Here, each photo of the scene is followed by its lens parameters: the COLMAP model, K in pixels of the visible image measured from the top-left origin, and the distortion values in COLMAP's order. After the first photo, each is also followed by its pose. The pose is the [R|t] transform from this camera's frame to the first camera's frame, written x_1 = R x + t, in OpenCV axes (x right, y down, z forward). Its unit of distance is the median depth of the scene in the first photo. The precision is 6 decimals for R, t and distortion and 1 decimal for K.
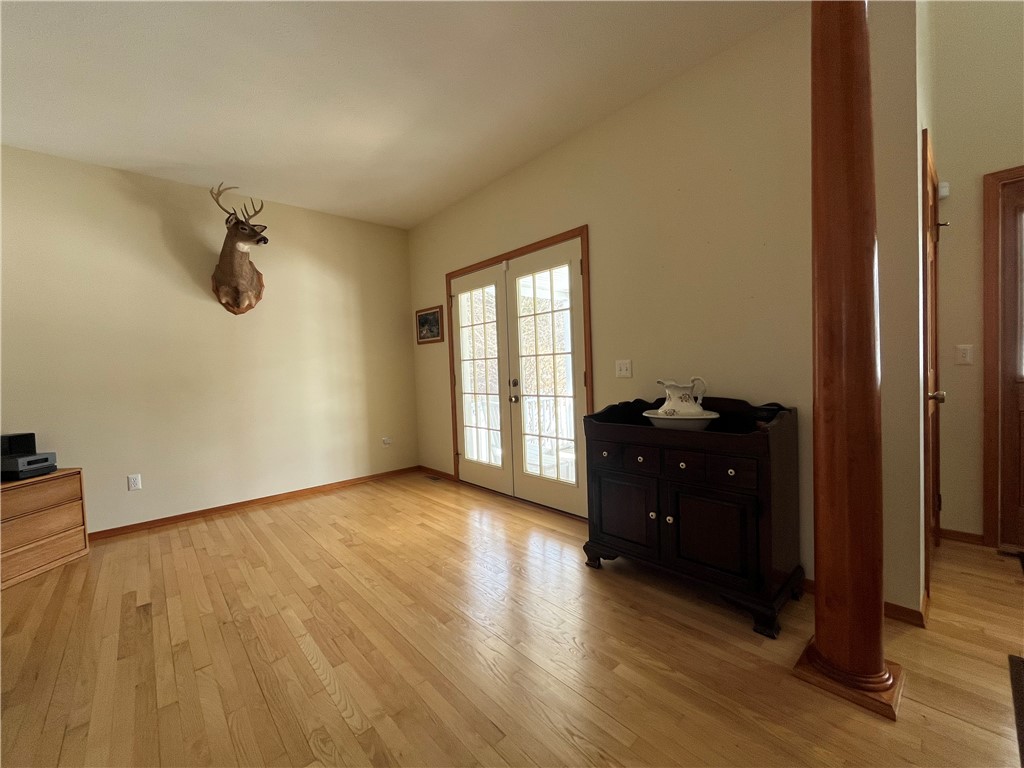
lens RADIAL K [[414.9, 0, 507.1], [0, 414.9, 380.9], [0, 0, 1]] dist [-0.004233, -0.000548]
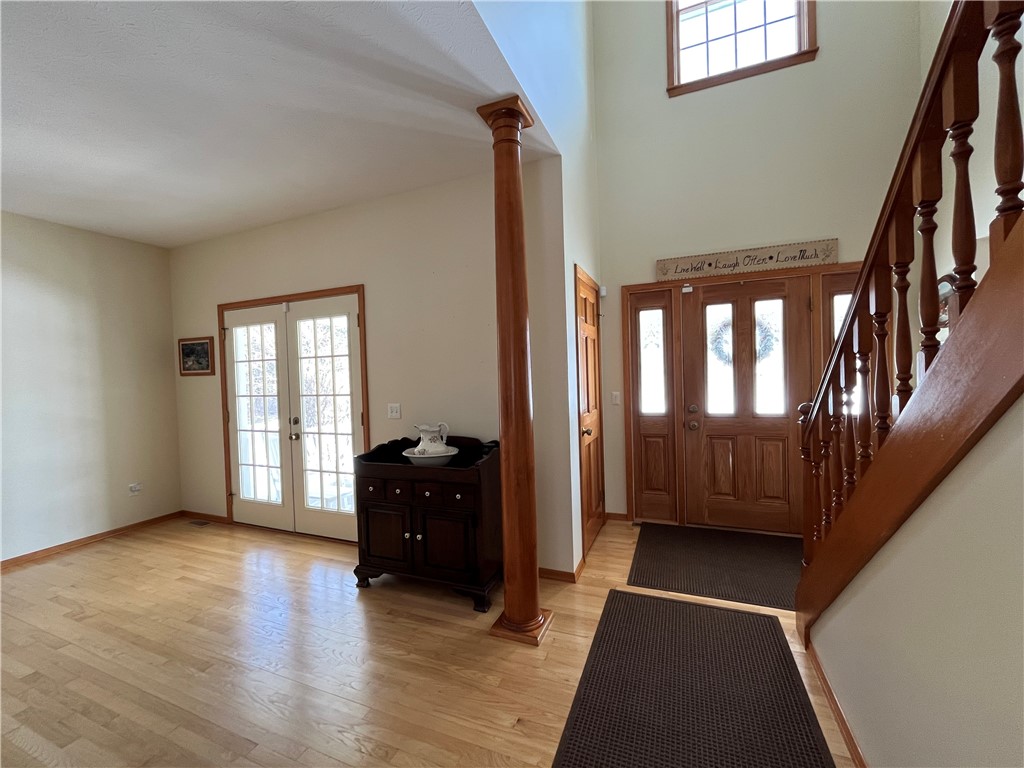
lens RADIAL K [[414.9, 0, 509.3], [0, 414.9, 383.5], [0, 0, 1]] dist [-0.004233, -0.000548]
pose [[0.900372, 0.001812, 0.435118, 0.066444], [0.008273, 0.999739, -0.021282, -0.085274], [-0.435043, 0.022761, 0.900122, -0.219474]]
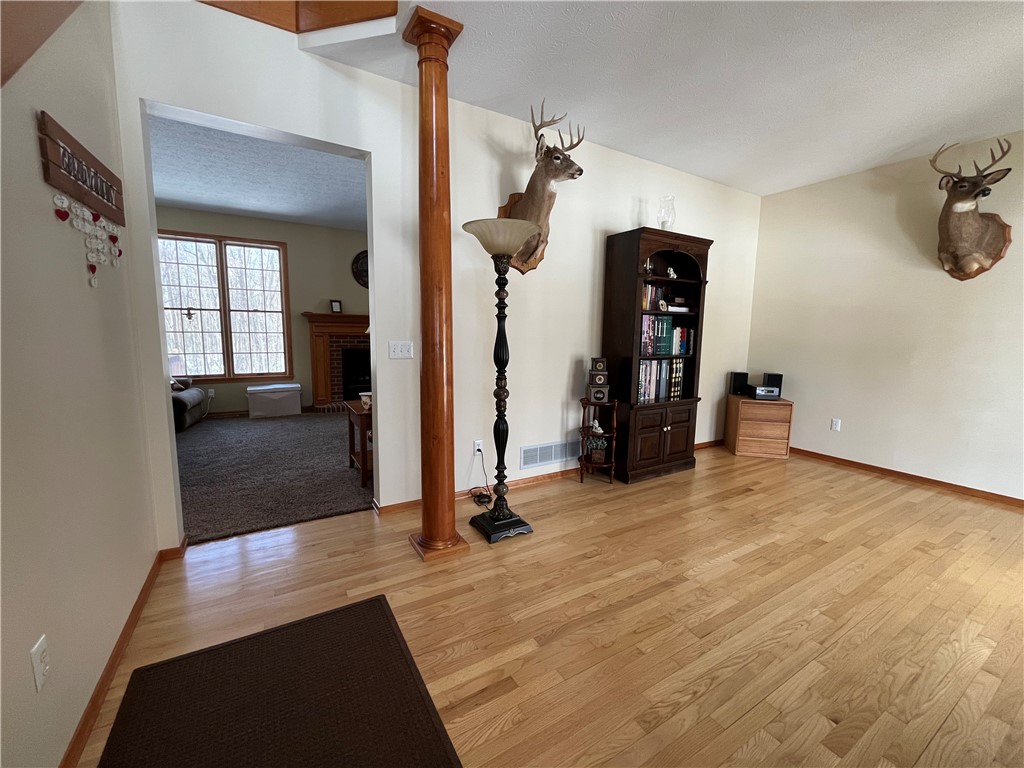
lens RADIAL K [[414.9, 0, 513.9], [0, 414.9, 380.5], [0, 0, 1]] dist [-0.004233, -0.000548]
pose [[-0.183306, 0.153484, -0.971000, 0.643567], [-0.038481, 0.985859, 0.163098, -0.077913], [0.982302, 0.067262, -0.174808, 0.298105]]
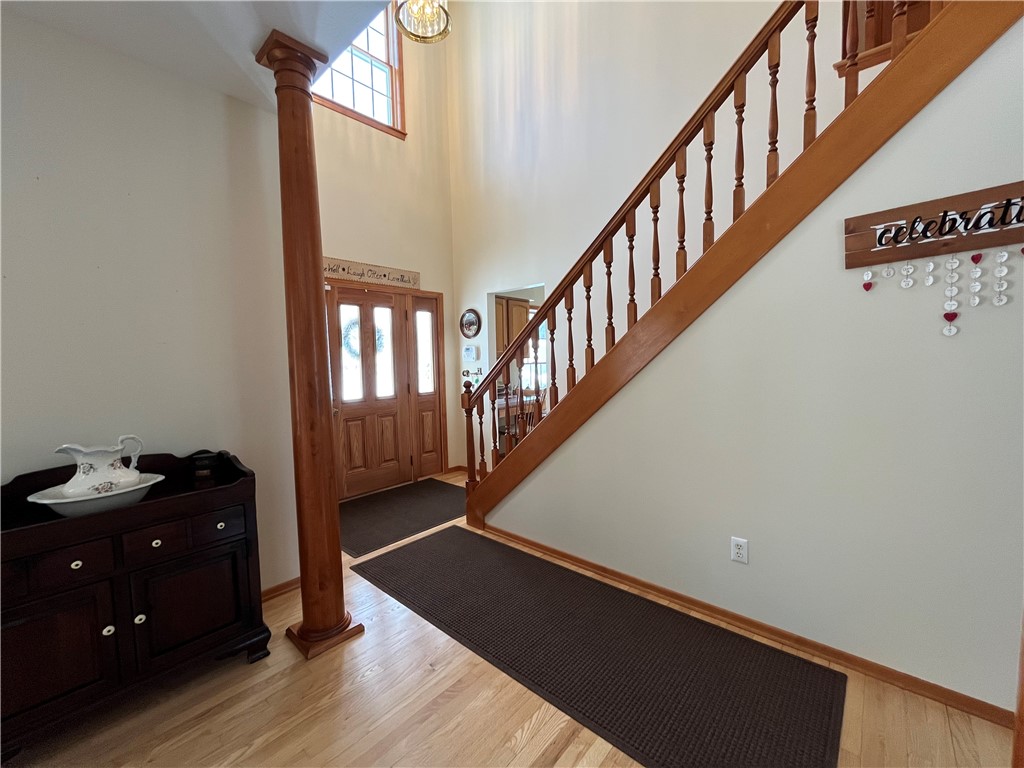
lens RADIAL K [[414.9, 0, 509.2], [0, 414.9, 382.9], [0, 0, 1]] dist [-0.004233, -0.000548]
pose [[-0.104927, -0.016064, 0.994350, -0.358880], [0.060315, 0.997926, 0.022487, -0.072146], [-0.992649, 0.062333, -0.103741, 0.272029]]
